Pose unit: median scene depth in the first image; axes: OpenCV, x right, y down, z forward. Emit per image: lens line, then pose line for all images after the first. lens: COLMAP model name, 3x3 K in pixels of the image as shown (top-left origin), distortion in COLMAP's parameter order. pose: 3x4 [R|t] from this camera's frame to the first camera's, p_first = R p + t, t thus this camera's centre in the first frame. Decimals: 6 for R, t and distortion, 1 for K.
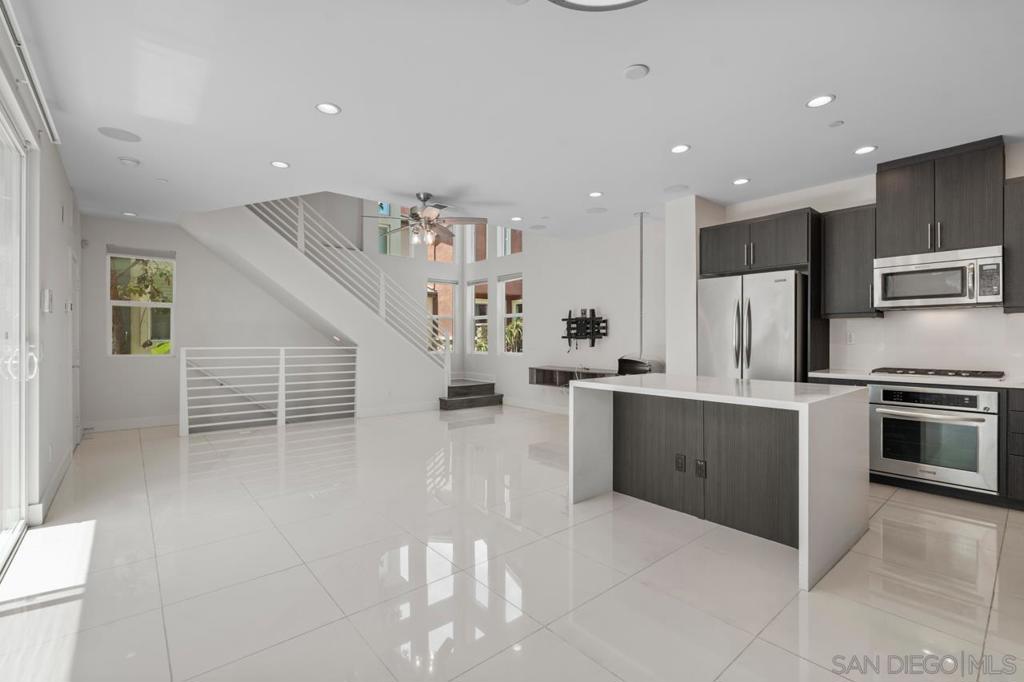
lens RADIAL K [[449.6, 0, 517.5], [0, 449.6, 339.6], [0, 0, 1]] dist [-0.007636, 0.002640]
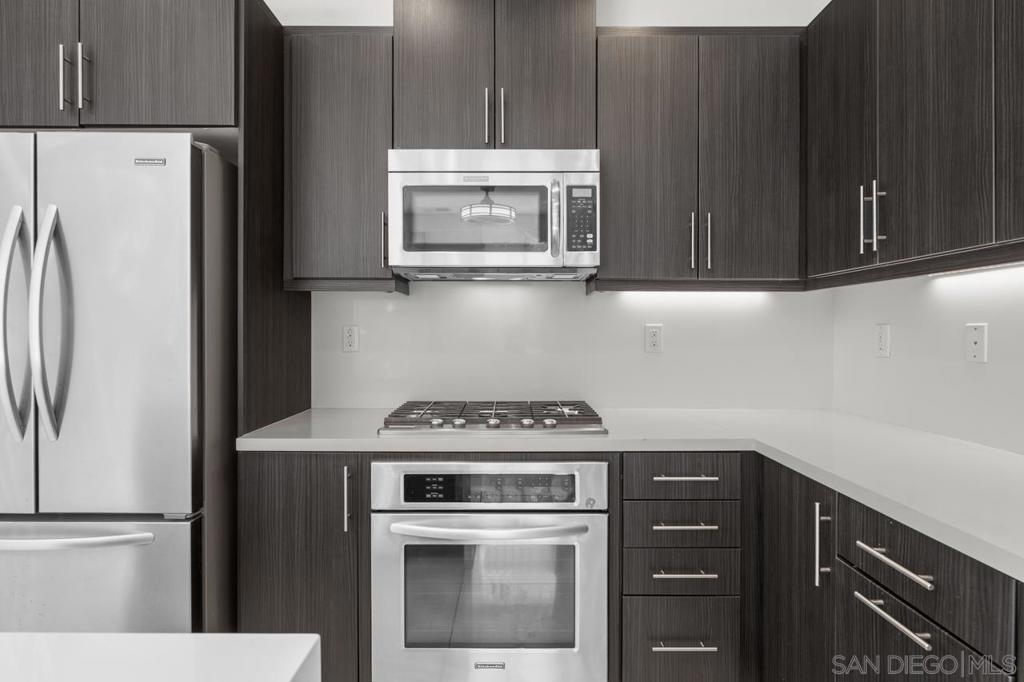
lens RADIAL K [[543.7, 0, 512.2], [0, 543.7, 336.4], [0, 0, 1]] dist [-0.004748, -0.002202]
pose [[0.650205, -0.003642, 0.759750, 0.325104], [-0.000577, 0.999986, 0.005288, -0.006227], [-0.759758, -0.003876, 0.650194, 0.390117]]
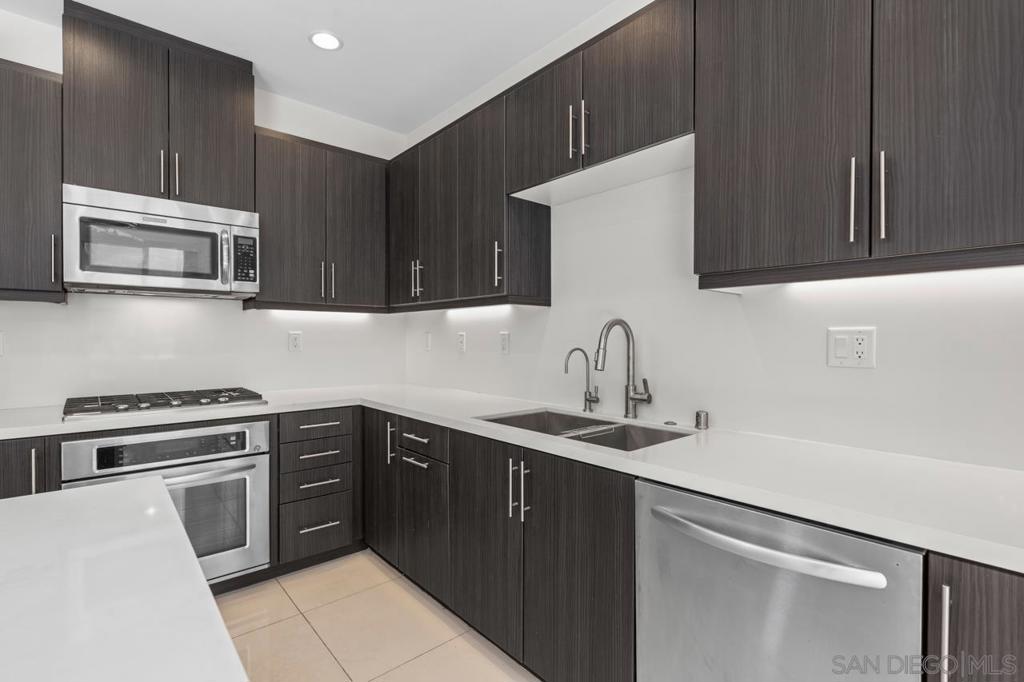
lens RADIAL K [[472.1, 0, 510.2], [0, 472.1, 341.8], [0, 0, 1]] dist [-0.005124, -0.000163]
pose [[0.000796, -0.009890, 0.999951, 0.184314], [0.000253, 0.999951, 0.009890, -0.007043], [-1.000000, 0.000245, 0.000798, 0.337584]]
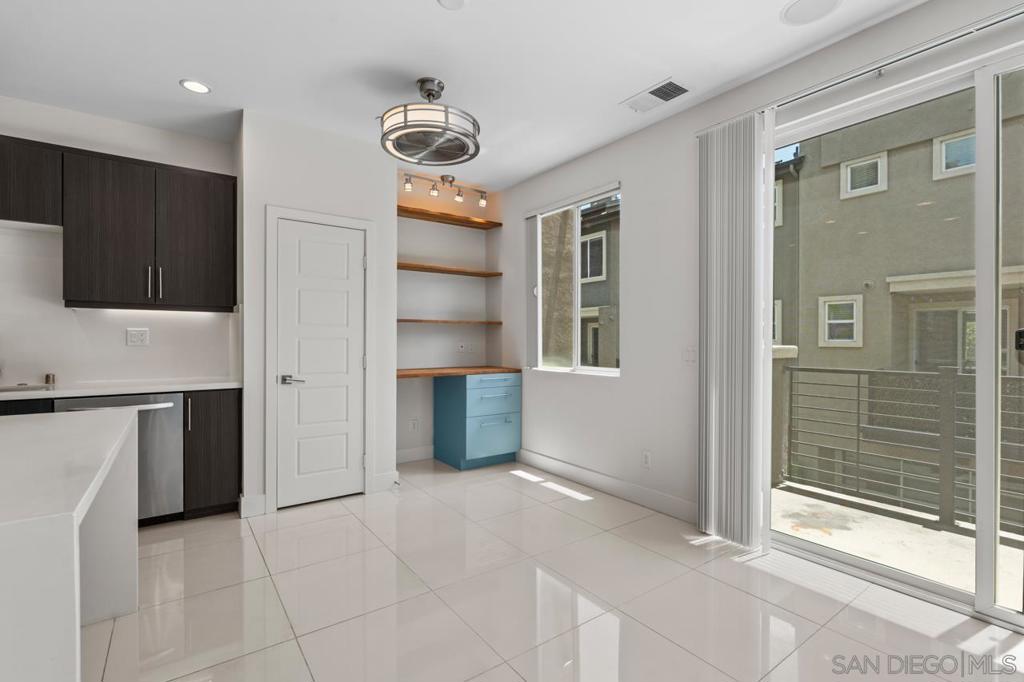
lens RADIAL K [[472.1, 0, 511.4], [0, 472.1, 340.8], [0, 0, 1]] dist [-0.005124, -0.000163]
pose [[-0.996849, -0.001385, 0.079317, -0.074380], [-0.001044, 0.999990, 0.004343, -0.000159], [-0.079322, 0.004247, -0.996840, 0.700243]]
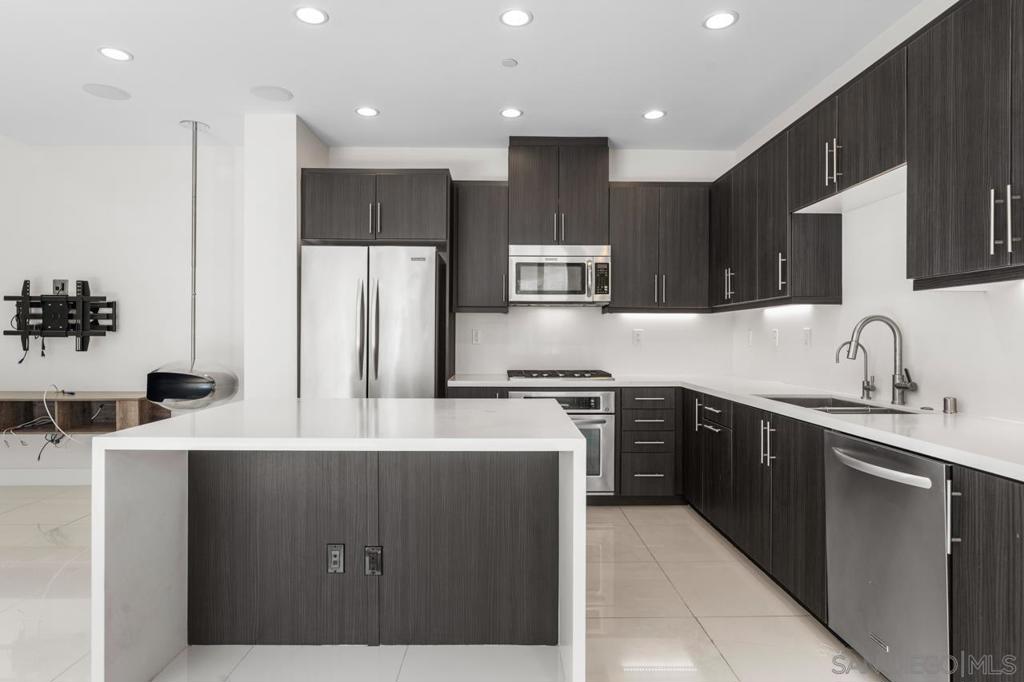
lens RADIAL K [[567.4, 0, 514.5], [0, 567.4, 336.4], [0, 0, 1]] dist [0.003520, -0.004824]
pose [[0.646063, 0.002420, 0.763280, -0.019618], [-0.001850, 0.999997, -0.001605, -0.001625], [-0.763282, -0.000375, 0.646066, 0.191524]]
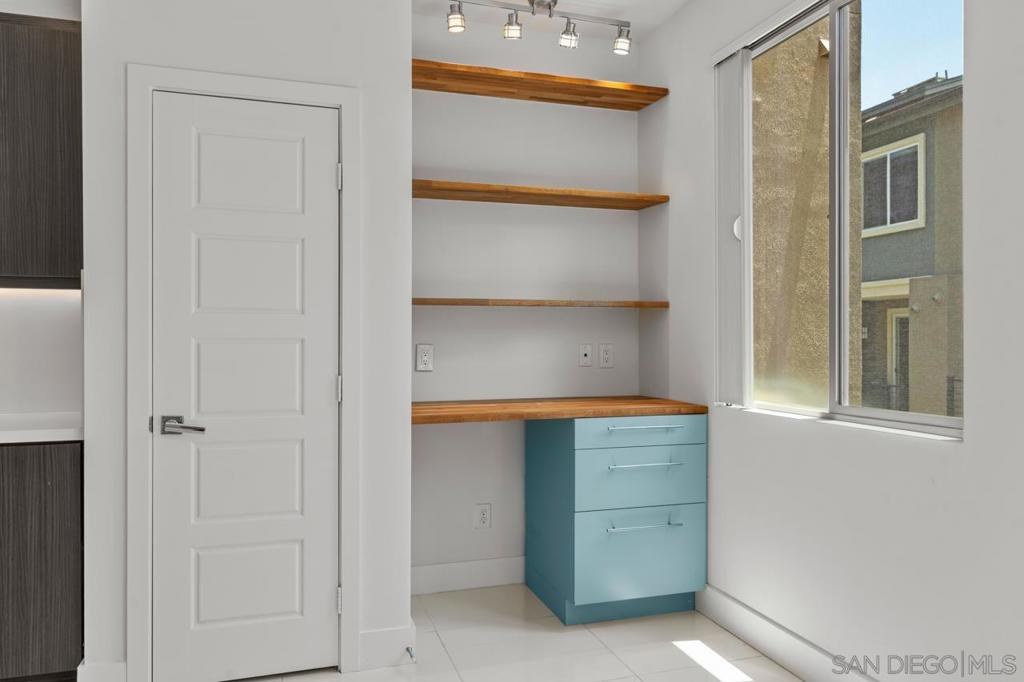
lens RADIAL K [[727.6, 0, 512.2], [0, 727.6, 344.5], [0, 0, 1]] dist [0.001216, -0.006081]
pose [[-0.921444, -0.000074, 0.388512, -0.105441], [0.003032, 0.999968, 0.007381, 0.000117], [-0.388500, 0.007979, -0.921414, 0.465689]]
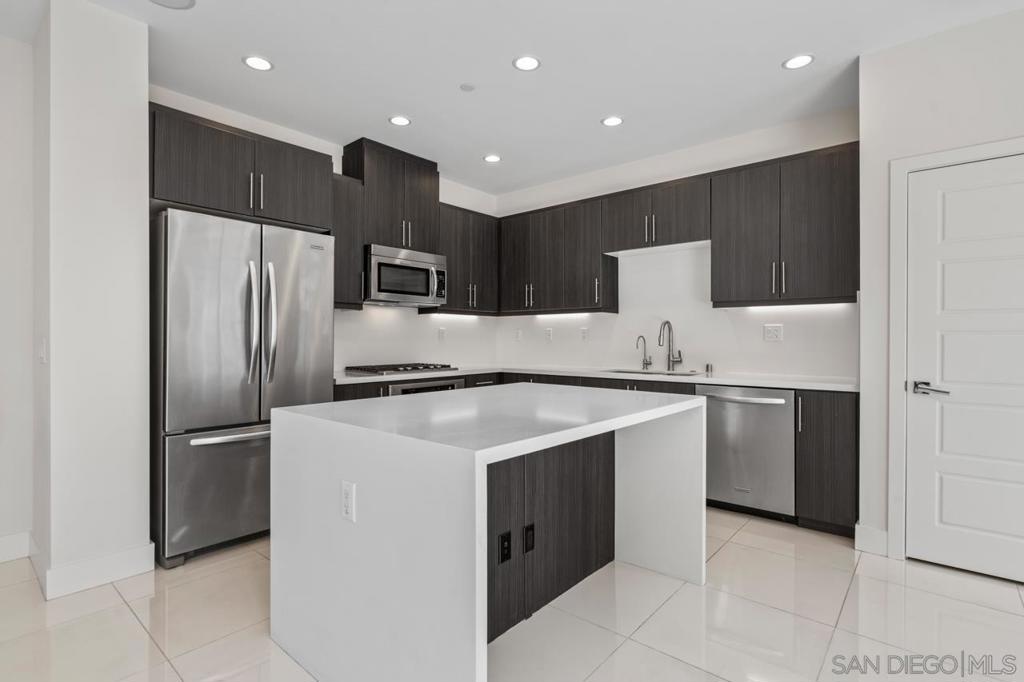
lens RADIAL K [[496.4, 0, 511.2], [0, 496.4, 338.7], [0, 0, 1]] dist [-0.001116, -0.001237]
pose [[-0.147109, 0.000440, 0.989120, -0.142082], [0.001946, 0.999998, -0.000156, 0.005186], [-0.989118, 0.001902, -0.147109, 0.580288]]
